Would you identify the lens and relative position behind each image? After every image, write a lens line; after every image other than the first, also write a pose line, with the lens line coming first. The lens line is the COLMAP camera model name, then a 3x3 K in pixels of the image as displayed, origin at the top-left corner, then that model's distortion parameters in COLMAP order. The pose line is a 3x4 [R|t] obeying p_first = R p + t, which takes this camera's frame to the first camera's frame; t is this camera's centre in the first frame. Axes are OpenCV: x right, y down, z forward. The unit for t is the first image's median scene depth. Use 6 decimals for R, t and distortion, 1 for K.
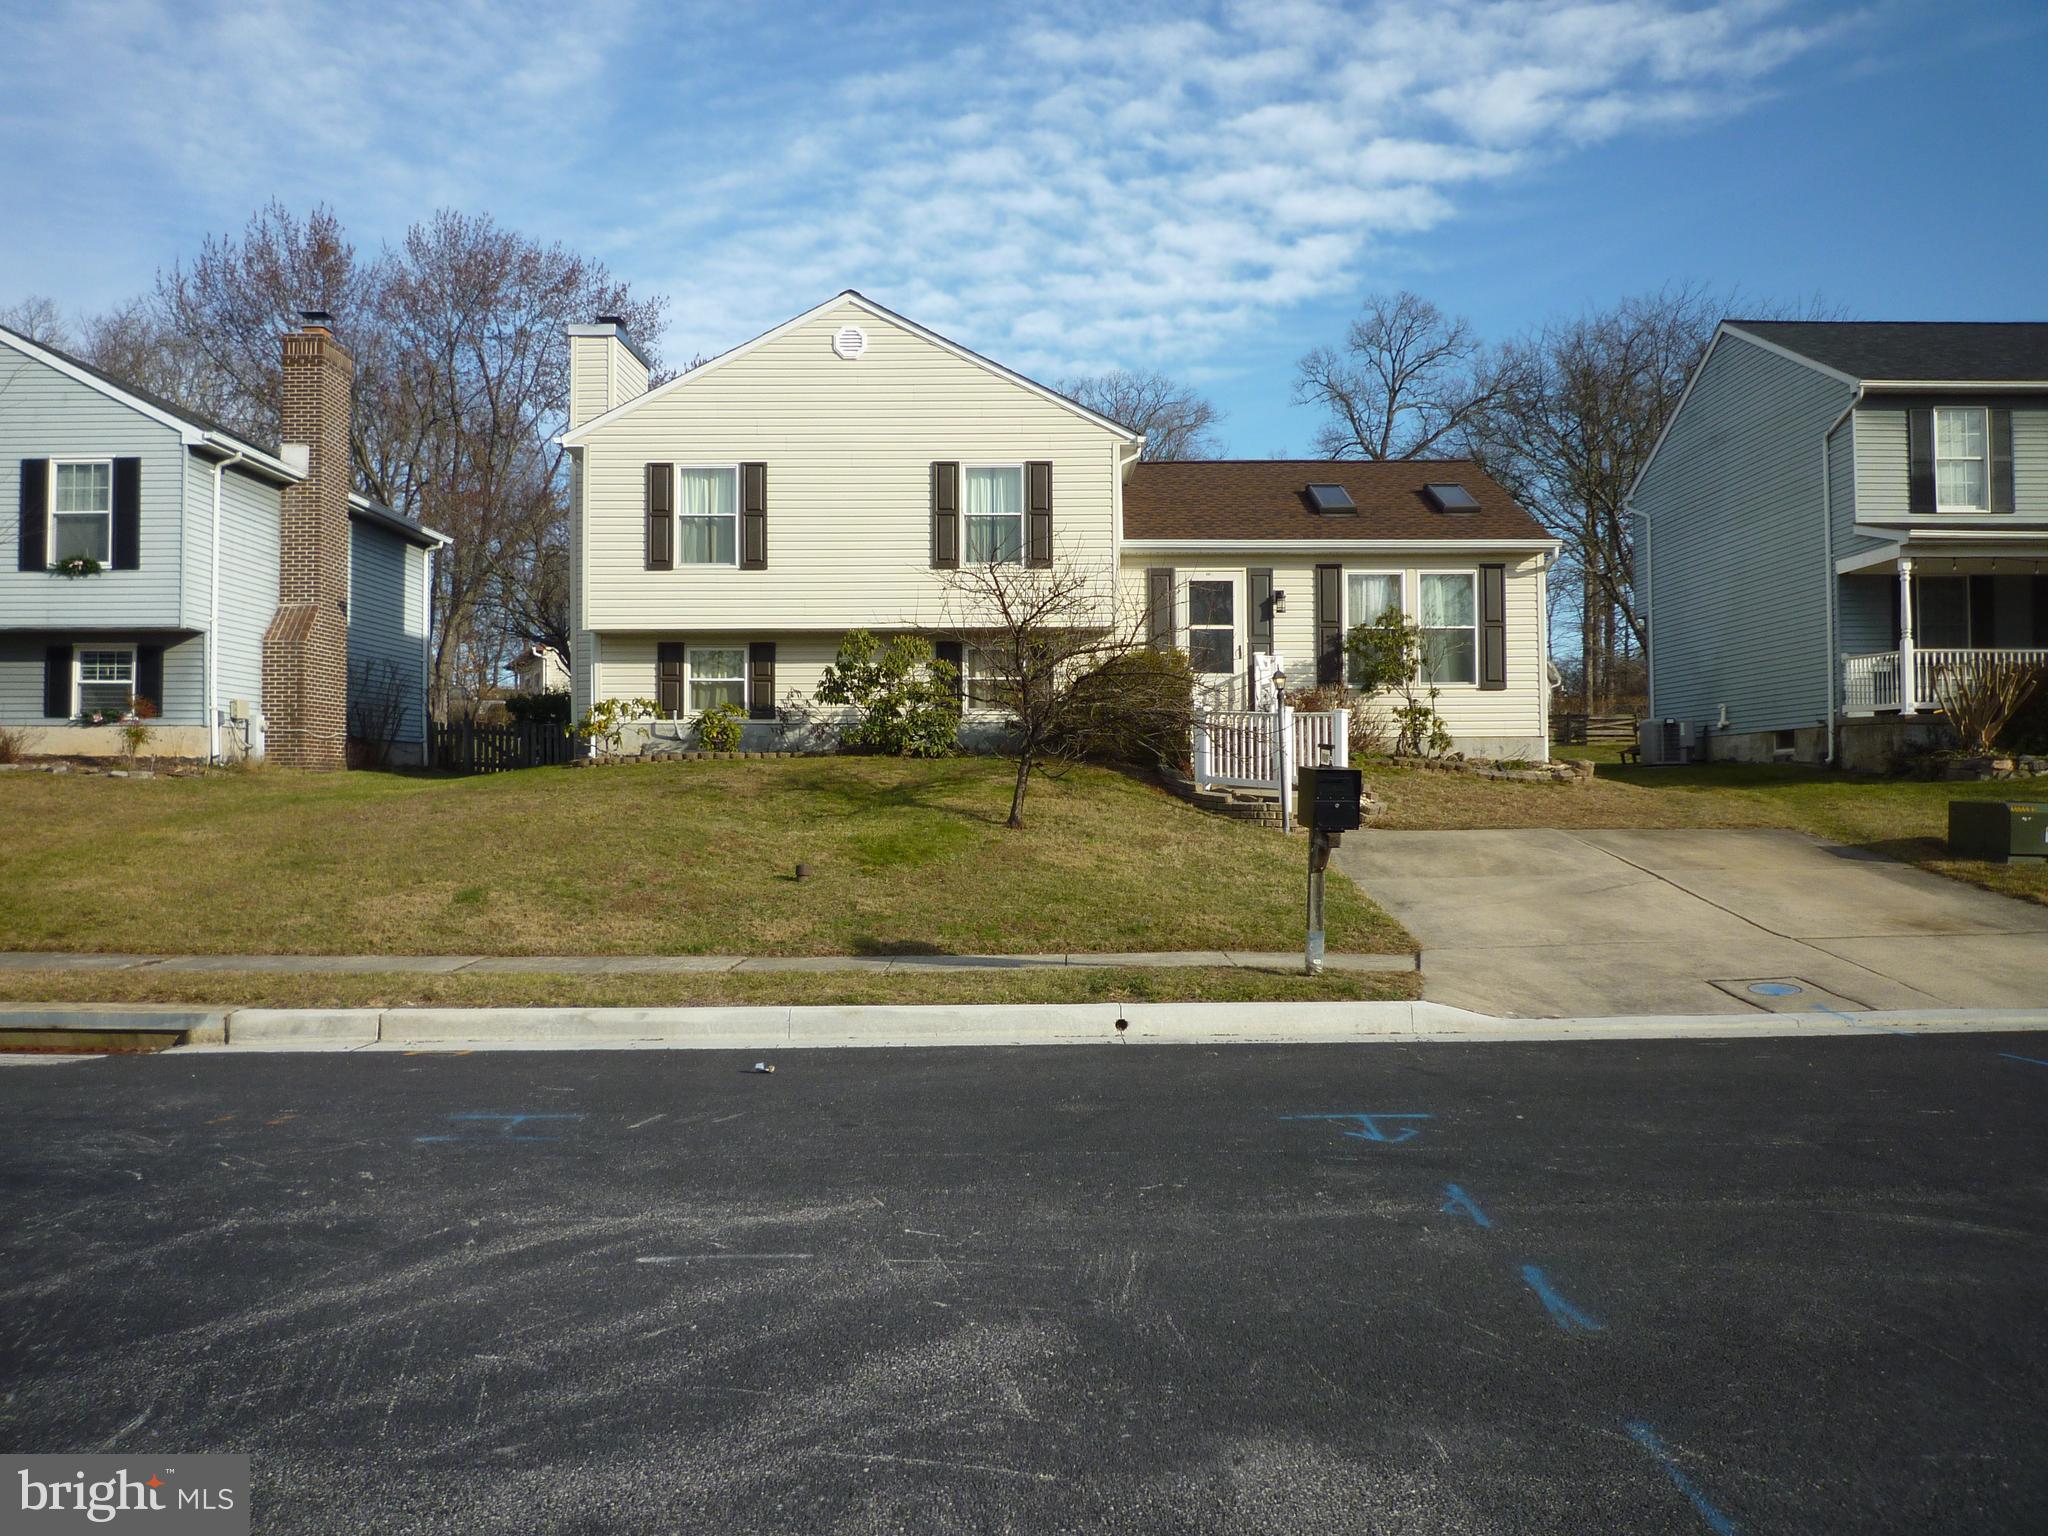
lens RADIAL K [[1517.9, 0, 1025.5], [0, 1517.9, 757.9], [0, 0, 1]] dist [-0.002217, -0.052475]
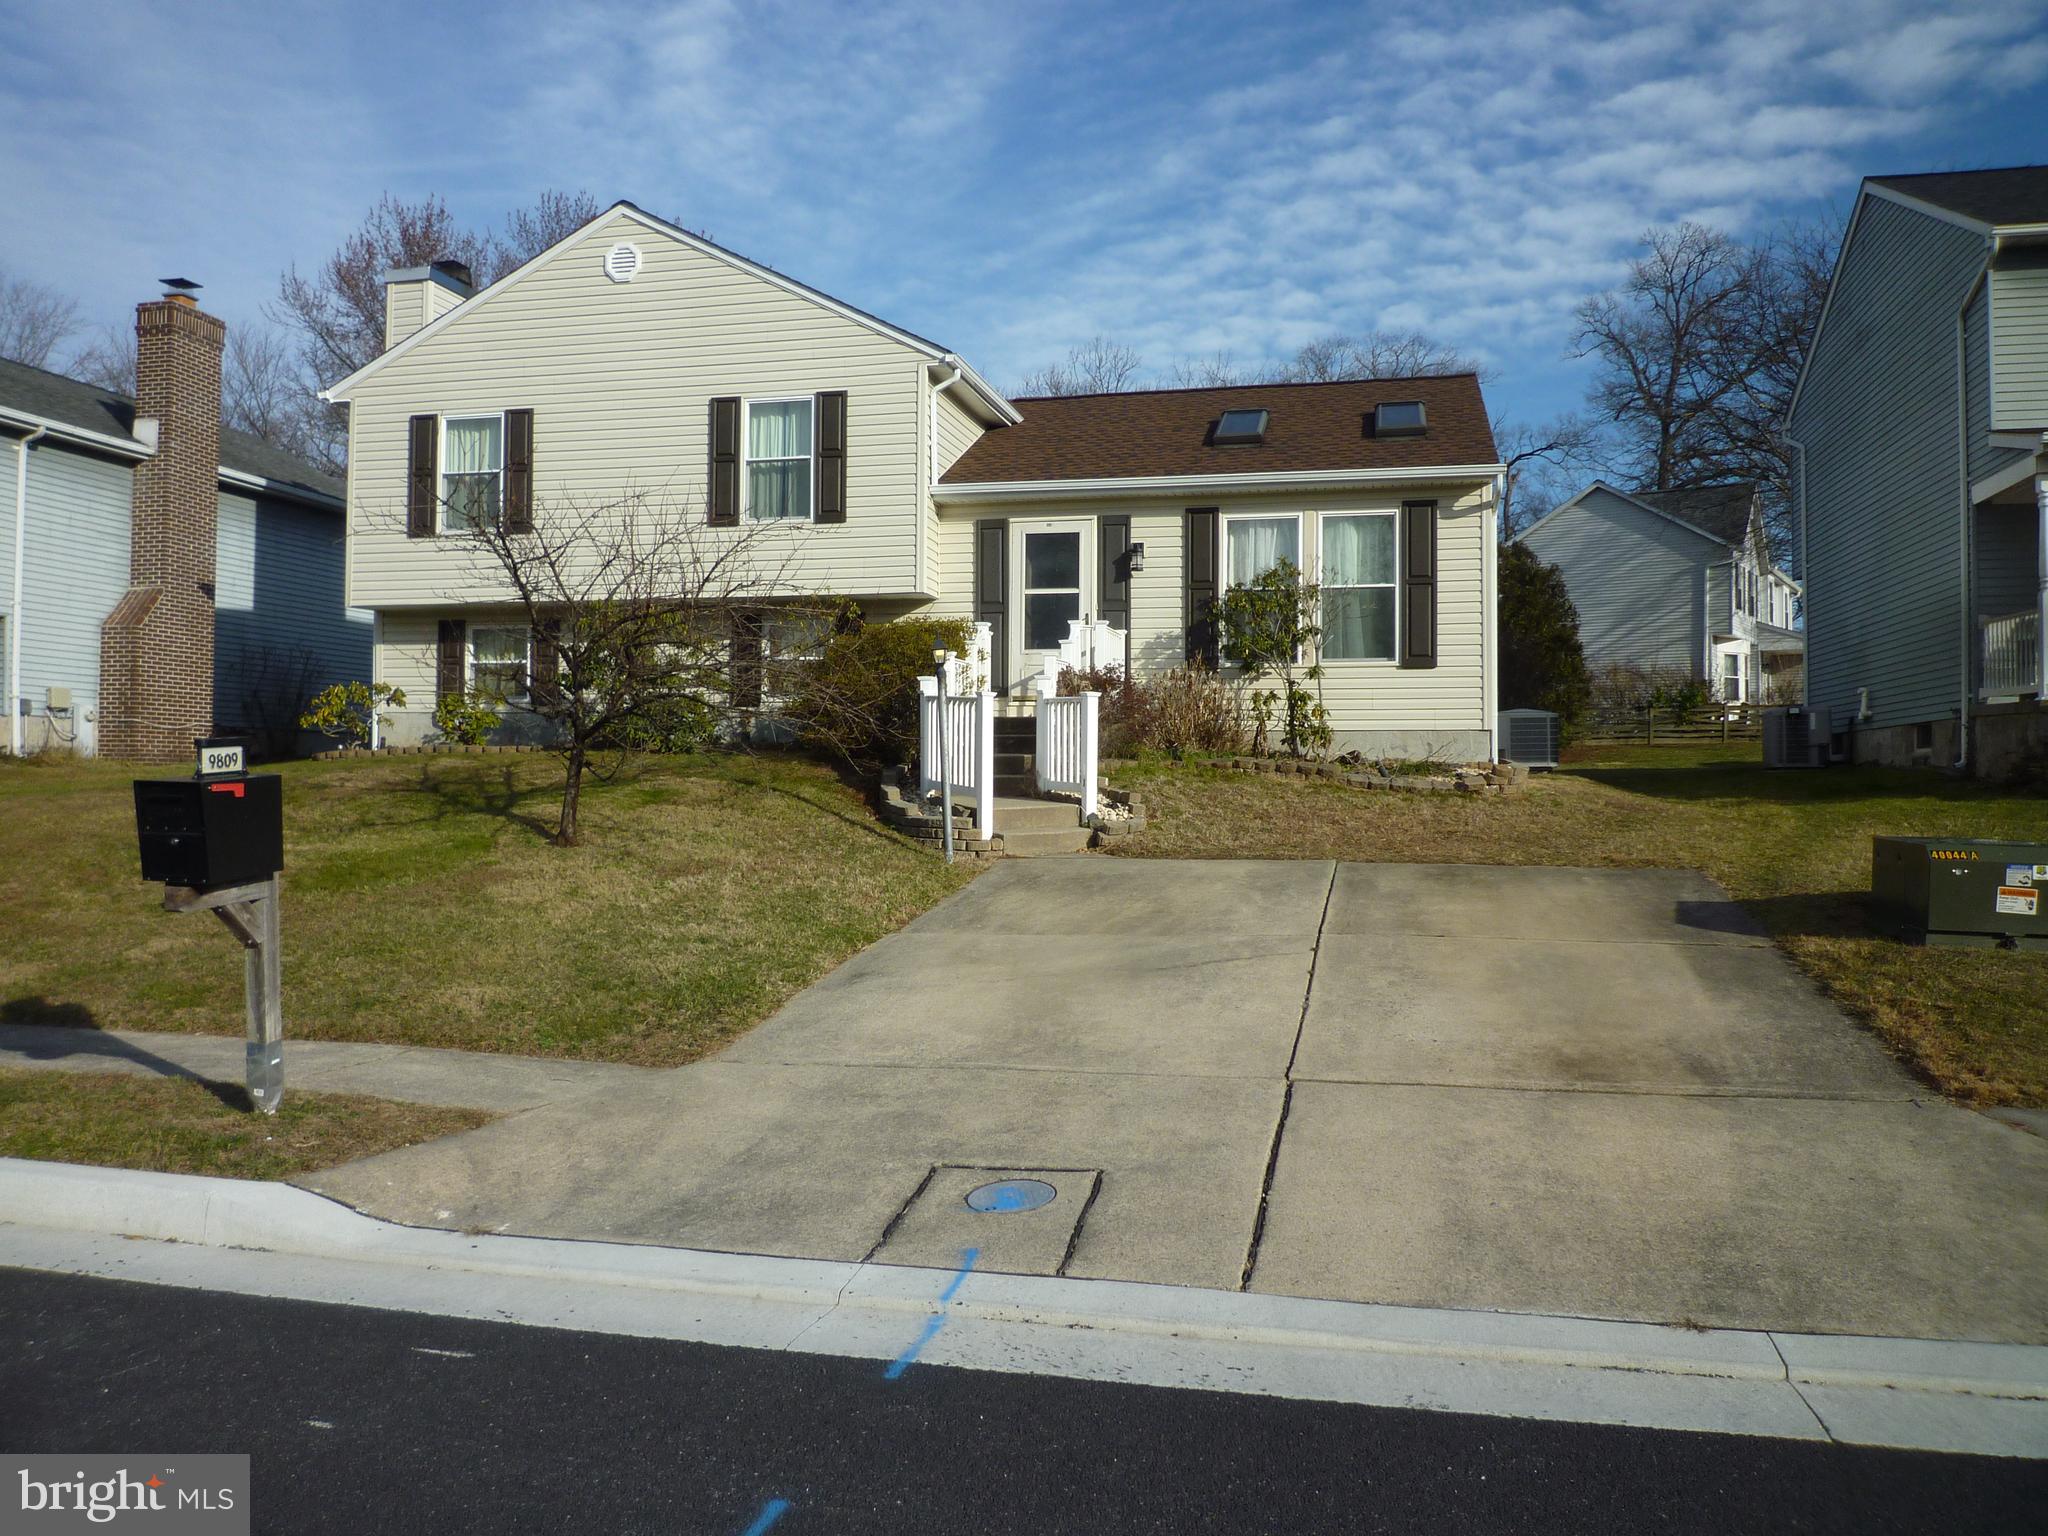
lens RADIAL K [[1517.9, 0, 1025.5], [0, 1517.9, 757.9], [0, 0, 1]] dist [-0.002217, -0.052475]
pose [[0.972438, 0.007180, -0.233050, 0.294426], [-0.005987, 0.999965, 0.005827, -0.003459], [0.233084, -0.004272, 0.972447, 0.222982]]
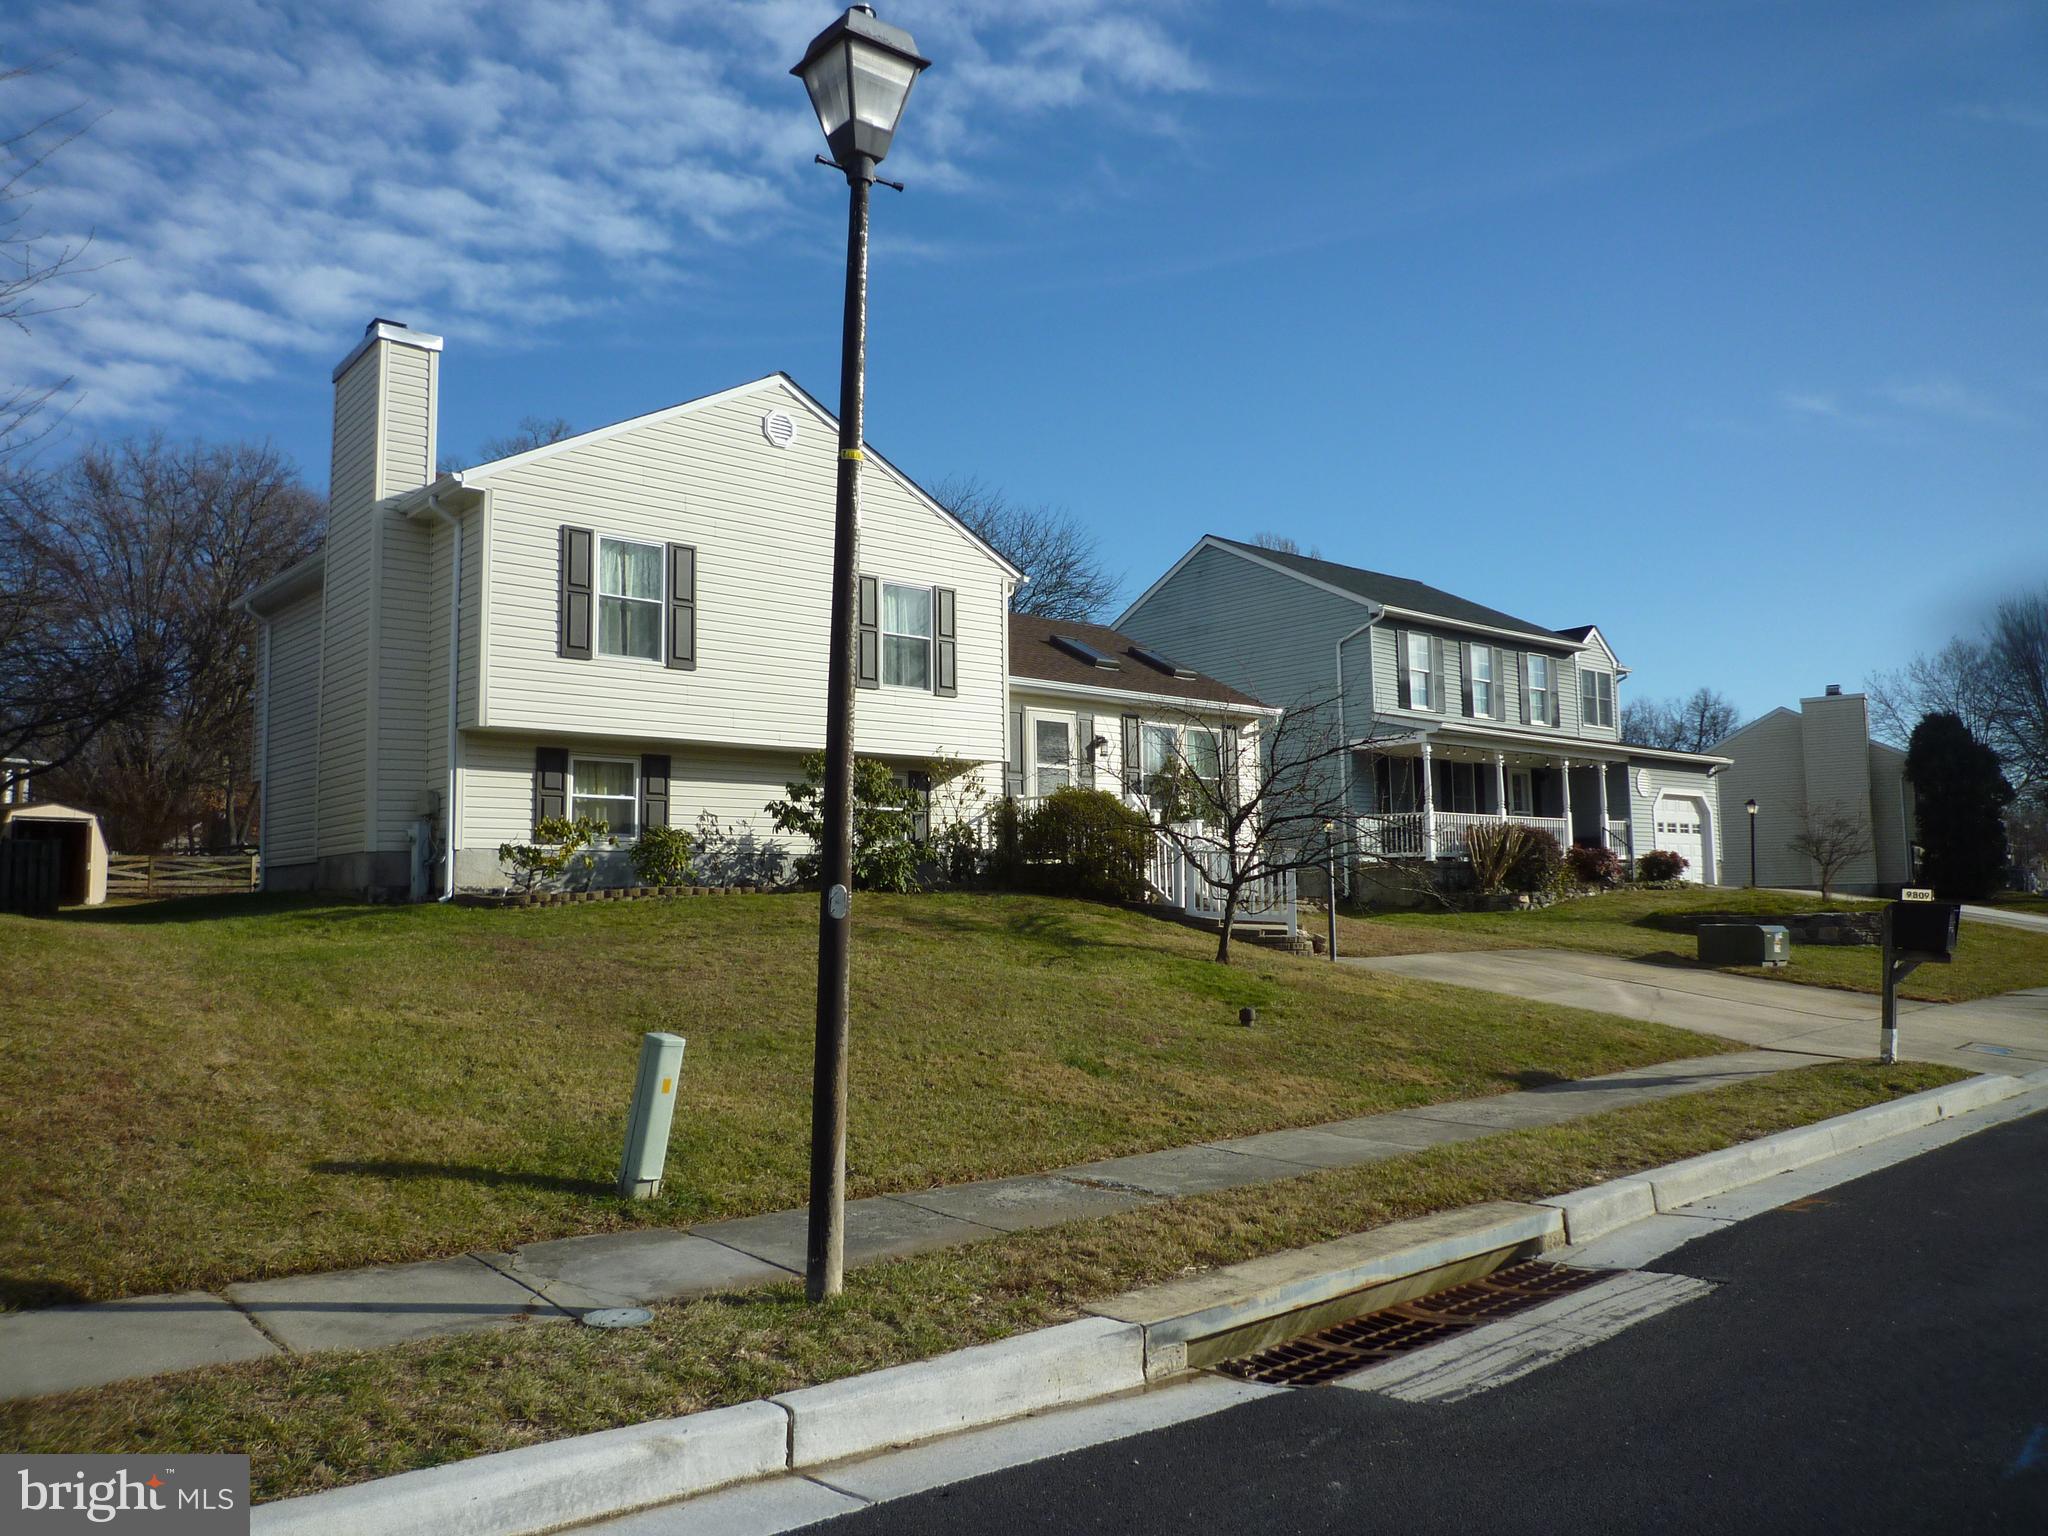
lens RADIAL K [[1506.5, 0, 1027.3], [0, 1506.5, 758.1], [0, 0, 1]] dist [-0.013855, -0.035954]
pose [[0.751762, 0.059535, 0.656742, -0.565195], [-0.004609, 0.996366, -0.085047, -0.004459], [-0.659419, 0.060908, 0.749304, 0.241564]]
